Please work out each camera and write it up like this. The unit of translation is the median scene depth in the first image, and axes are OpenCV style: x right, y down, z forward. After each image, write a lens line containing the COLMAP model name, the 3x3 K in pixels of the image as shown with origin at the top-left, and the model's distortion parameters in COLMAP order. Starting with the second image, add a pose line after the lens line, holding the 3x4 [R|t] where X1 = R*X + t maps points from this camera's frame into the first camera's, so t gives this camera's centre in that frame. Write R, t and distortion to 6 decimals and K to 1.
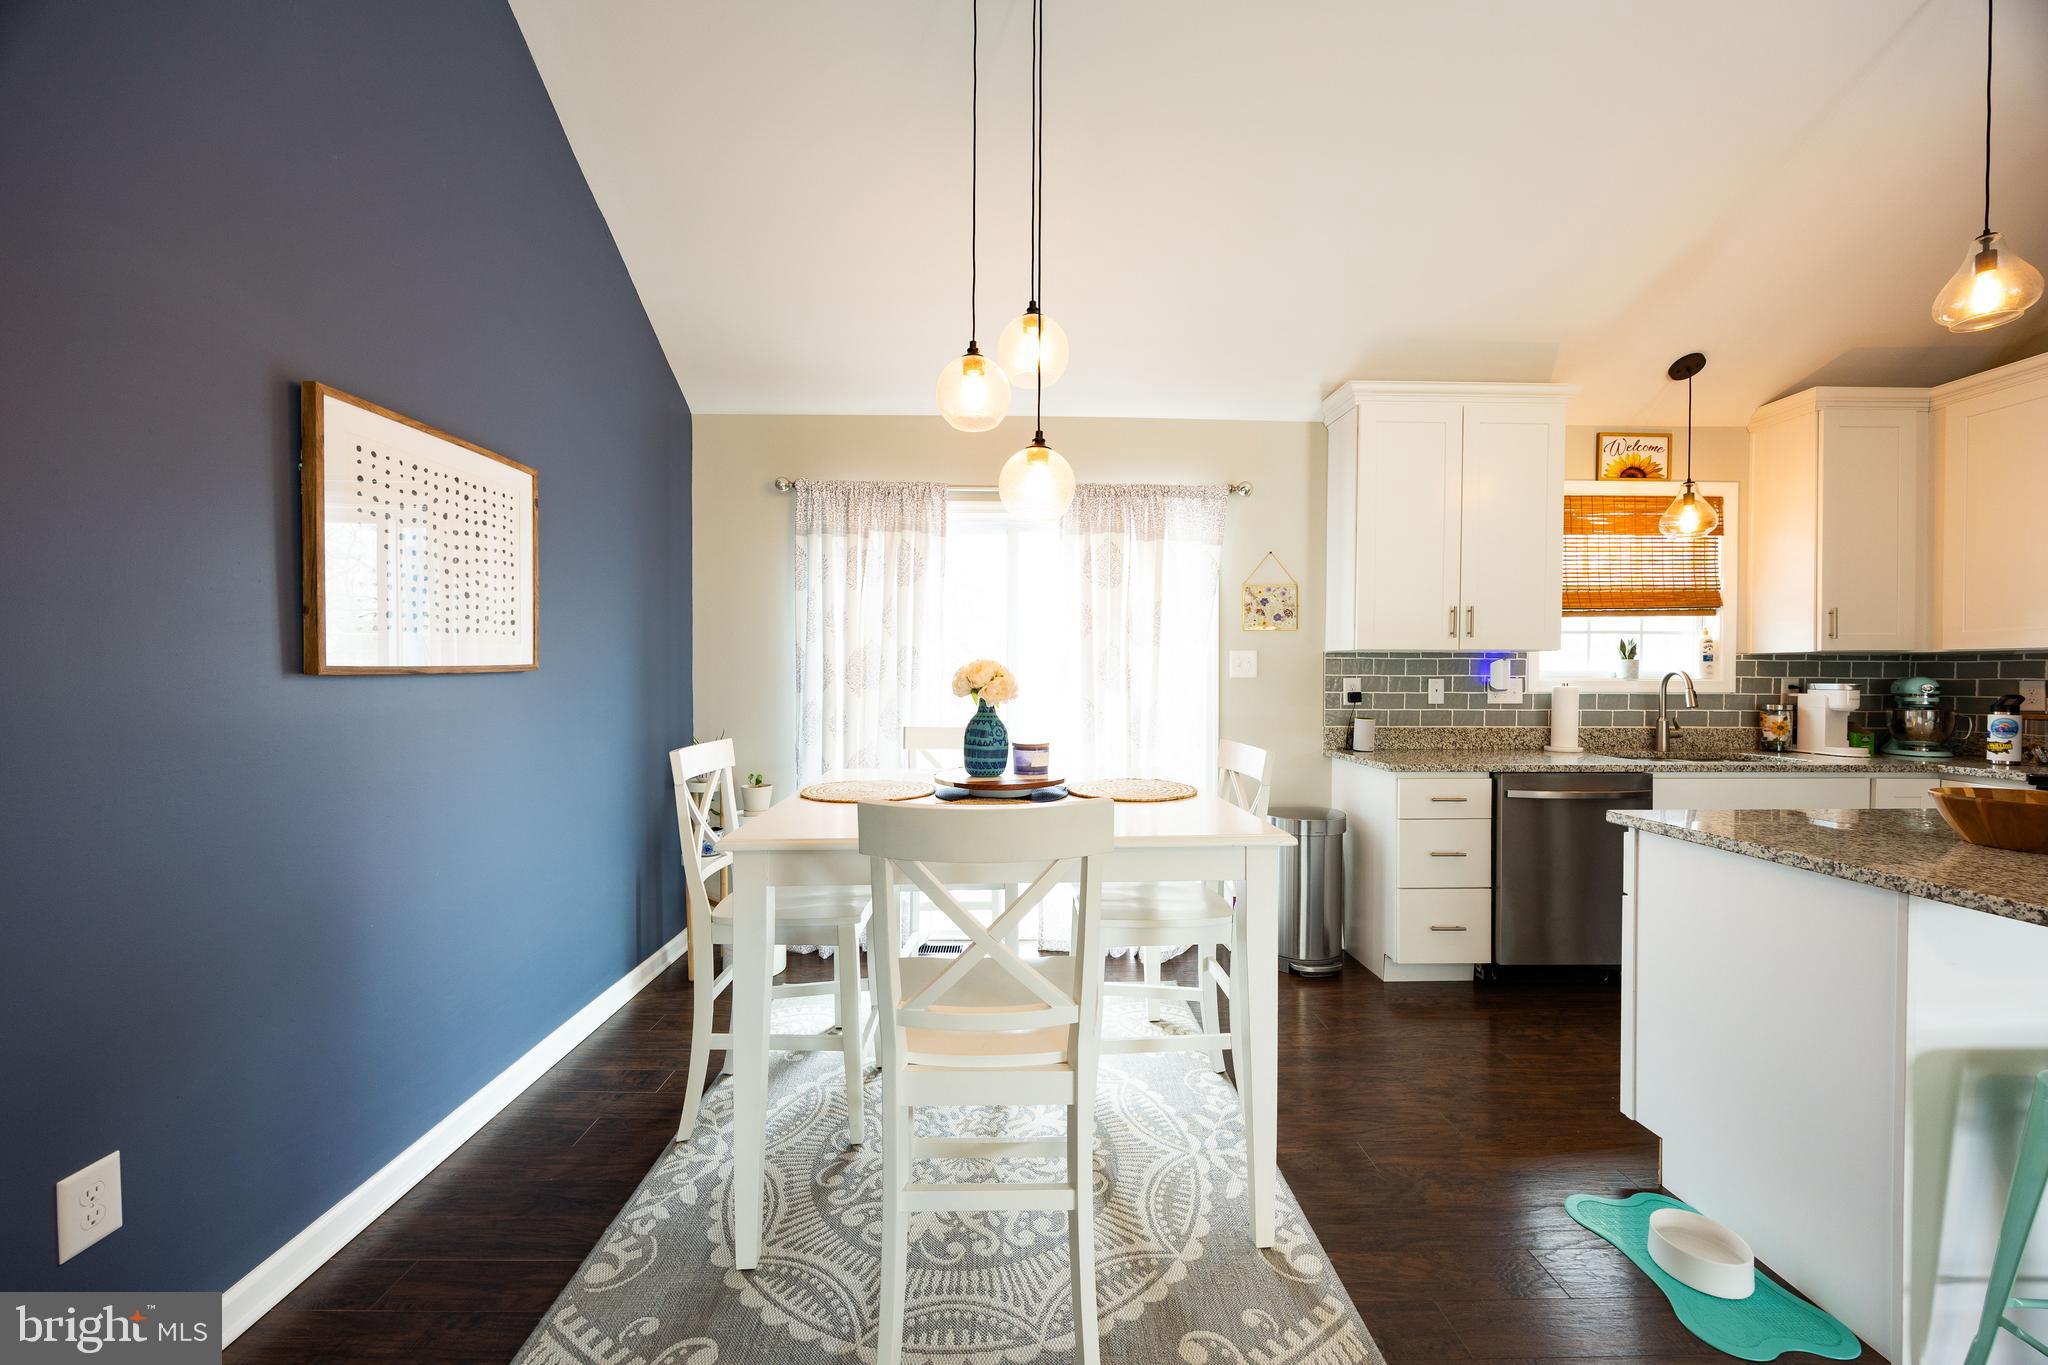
lens RADIAL K [[773.4, 0, 1024.0], [0, 773.4, 682.5], [0, 0, 1]] dist [-0.000334, -0.000087]
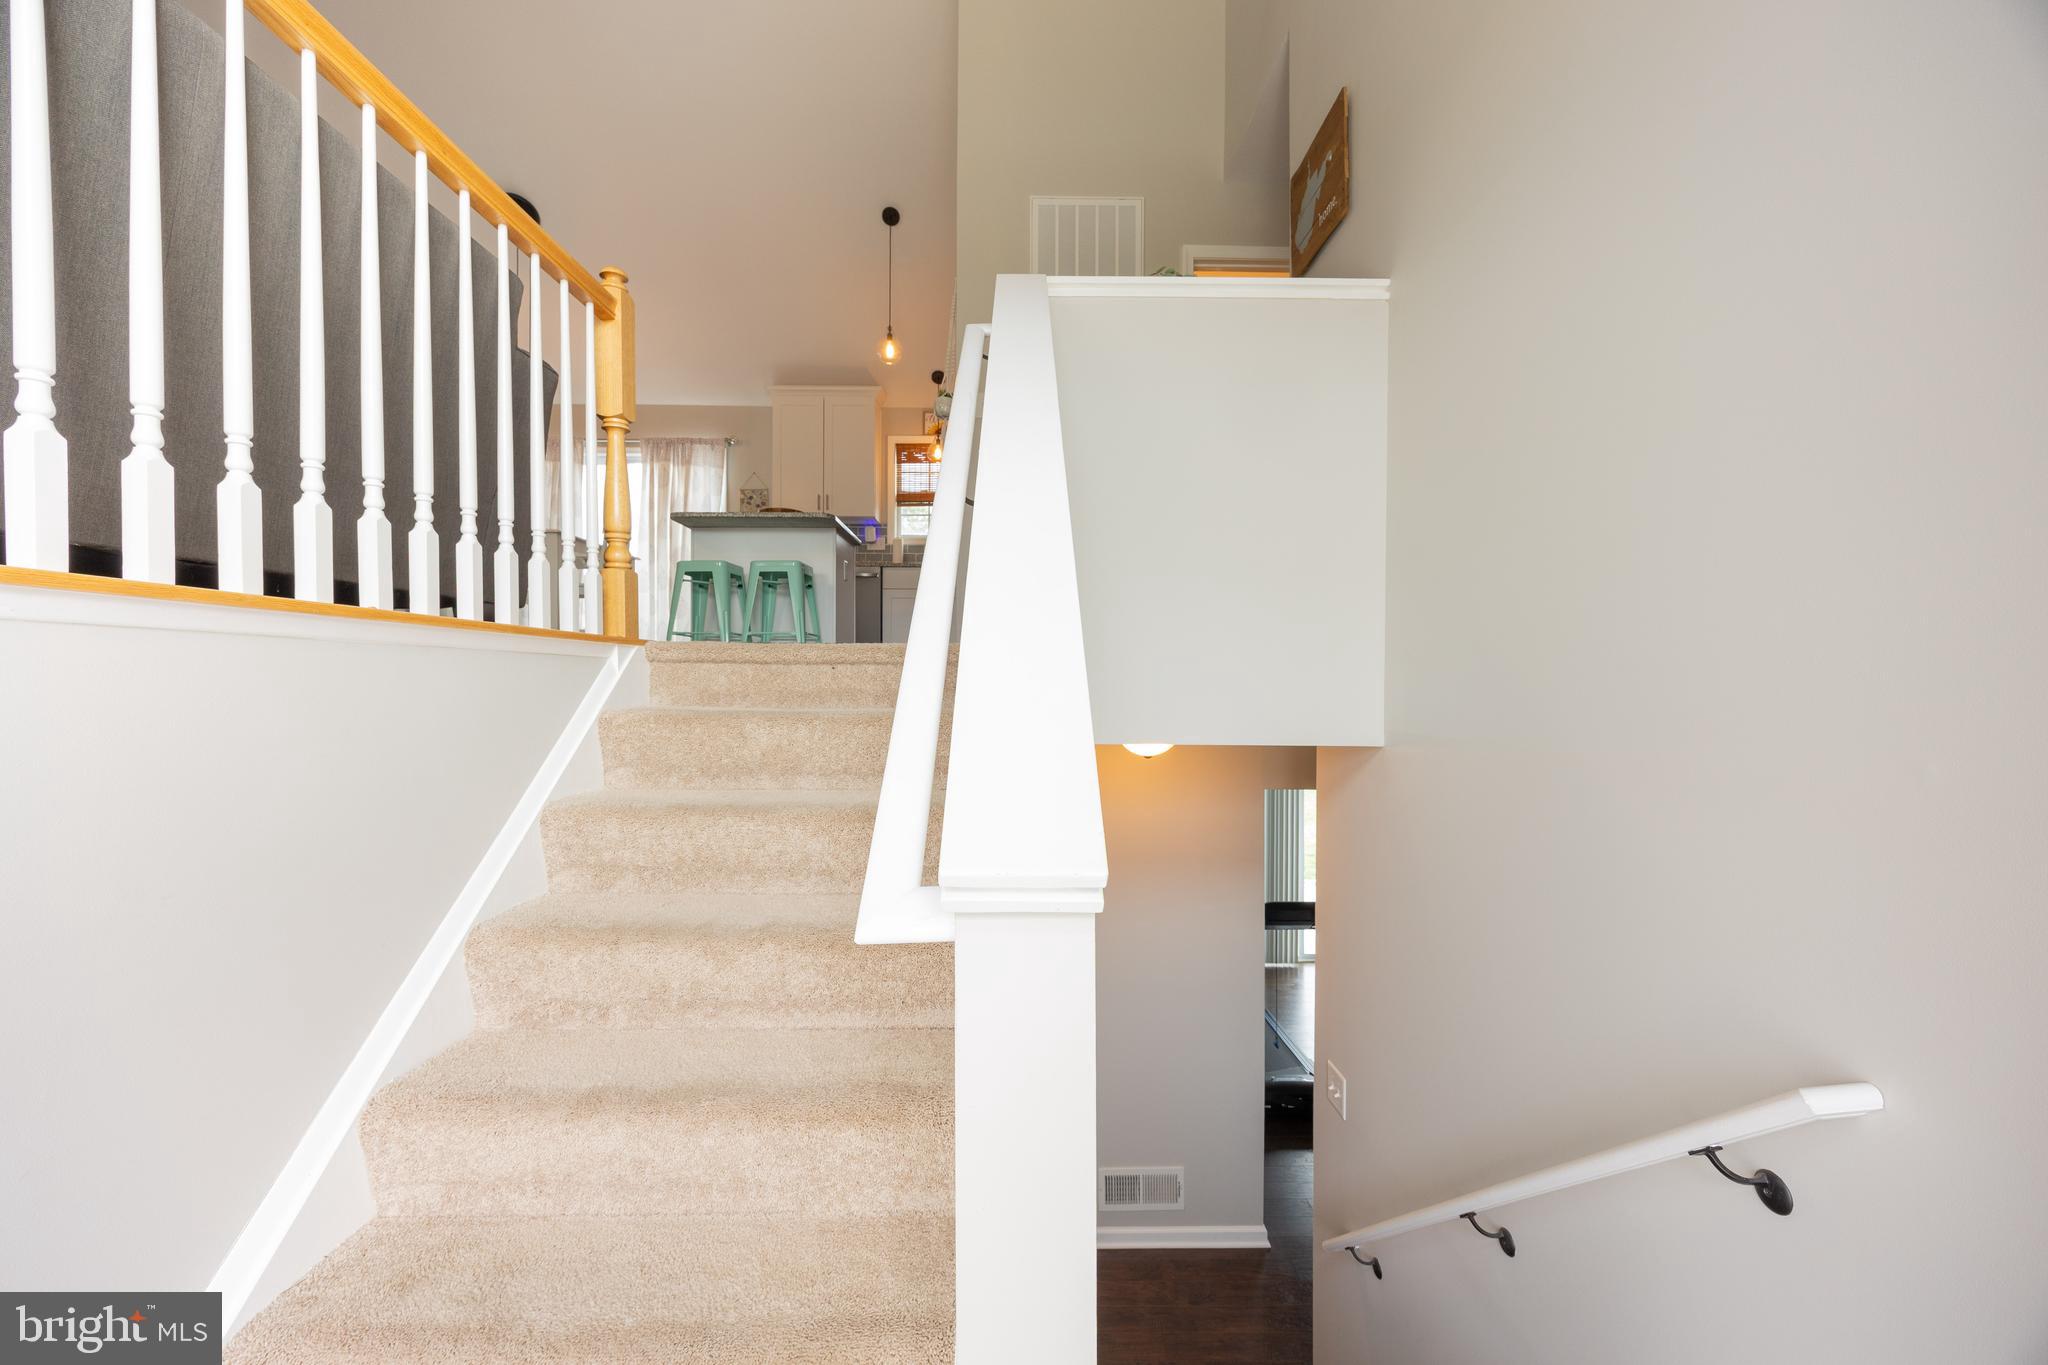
lens RADIAL K [[782.3, 0, 1024.0], [0, 782.3, 682.5], [0, 0, 1]] dist [0.000299, 0.000141]
pose [[0.999742, -0.000341, -0.022717, 1.095583], [0.000092, 0.999940, -0.010970, 0.402196], [0.022719, 0.010965, 0.999682, -1.005618]]
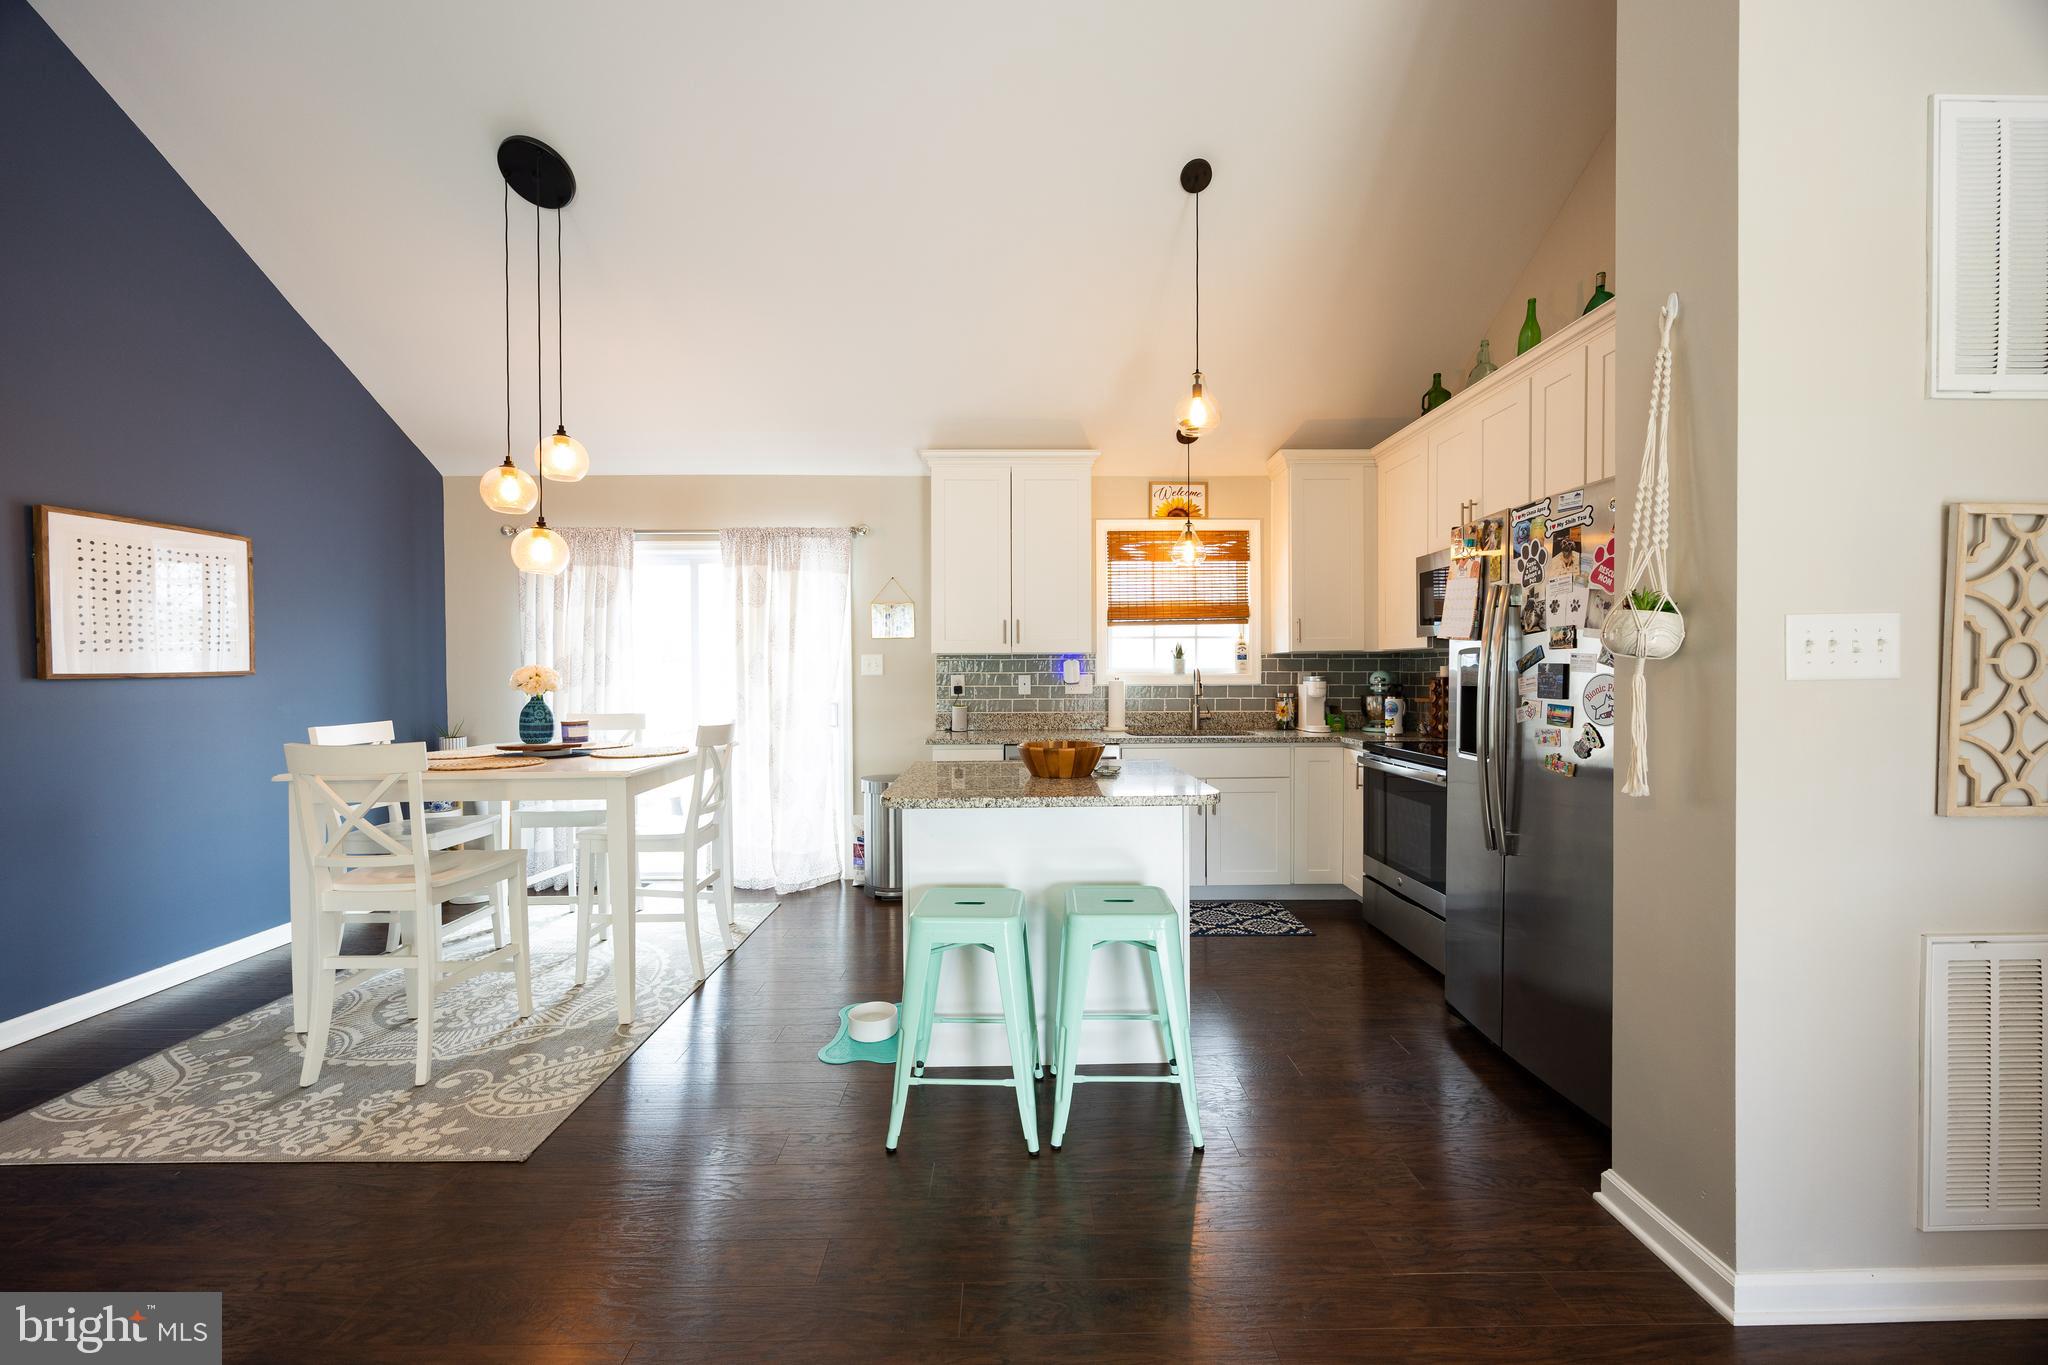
lens RADIAL K [[782.3, 0, 1024.0], [0, 782.3, 682.5], [0, 0, 1]] dist [0.000299, 0.000141]
pose [[0.999886, -0.008083, -0.012720, 0.578347], [0.008107, 0.999965, 0.001878, 0.005347], [0.012705, -0.001981, 0.999917, -0.315398]]
